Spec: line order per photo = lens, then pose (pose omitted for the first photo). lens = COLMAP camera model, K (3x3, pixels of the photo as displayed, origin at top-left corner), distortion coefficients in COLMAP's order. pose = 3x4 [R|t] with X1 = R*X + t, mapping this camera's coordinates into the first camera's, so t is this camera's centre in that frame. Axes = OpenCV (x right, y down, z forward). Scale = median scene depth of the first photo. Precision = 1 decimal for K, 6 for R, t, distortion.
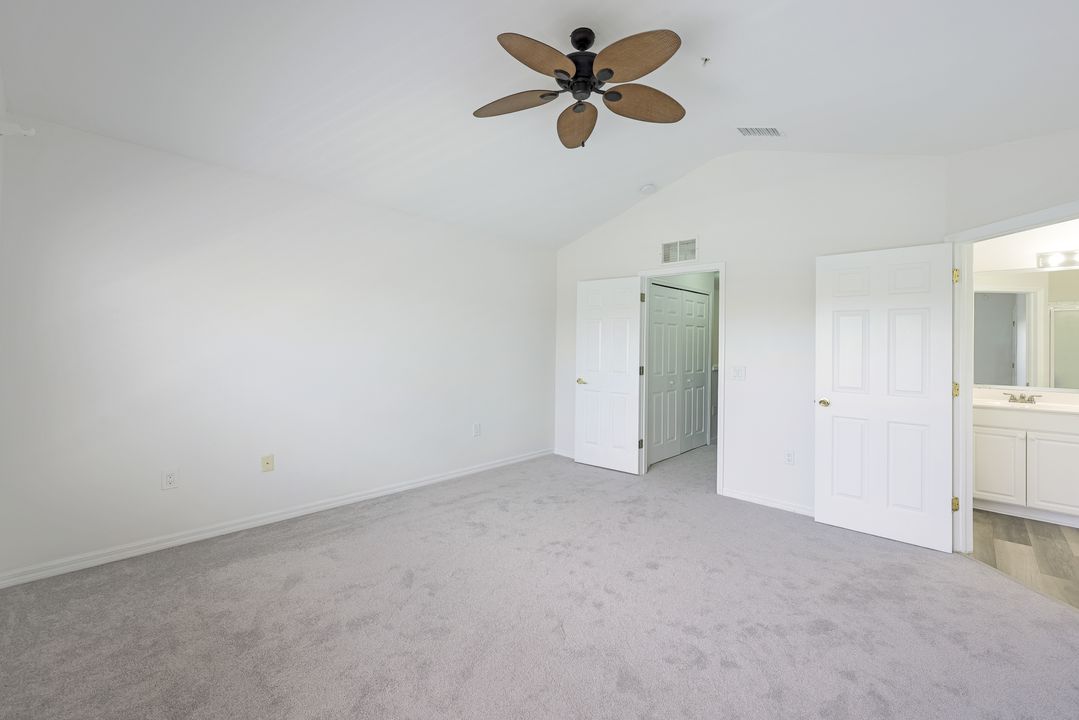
lens RADIAL K [[443.4, 0, 544.2], [0, 443.4, 345.7], [0, 0, 1]] dist [-0.000880, -0.000099]
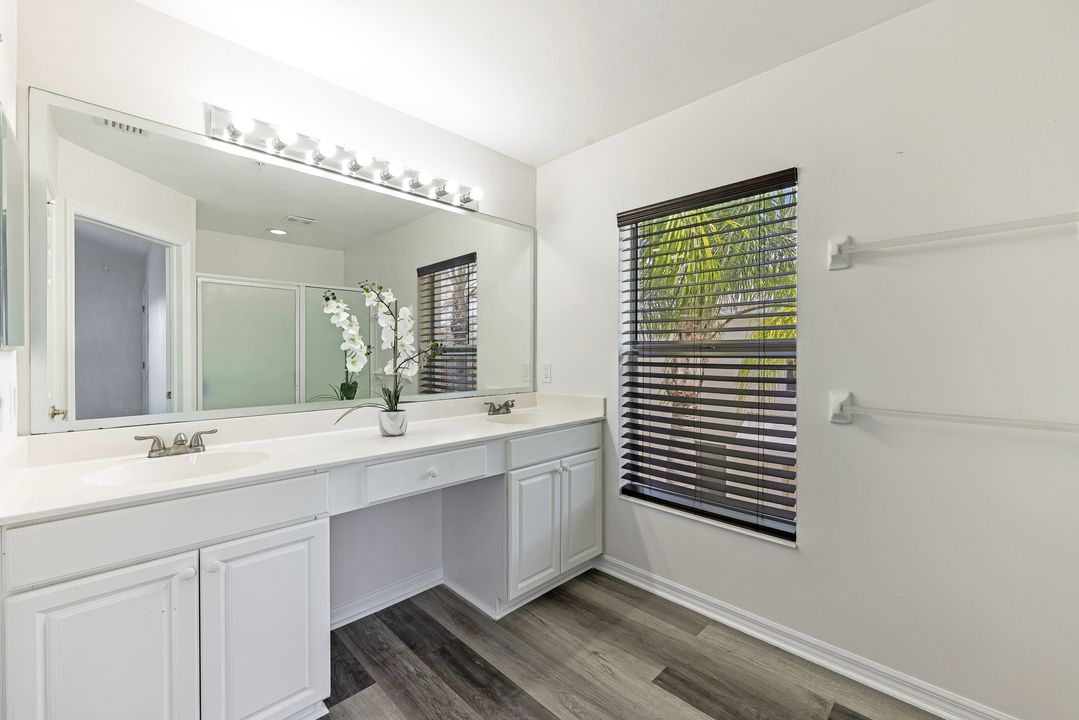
lens RADIAL K [[443.4, 0, 544.2], [0, 443.4, 345.7], [0, 0, 1]] dist [-0.000880, -0.000099]
pose [[0.015369, -0.003787, 0.999875, 0.676309], [0.007548, 0.999965, 0.003671, 0.030142], [-0.999853, 0.007490, 0.015397, 0.655227]]
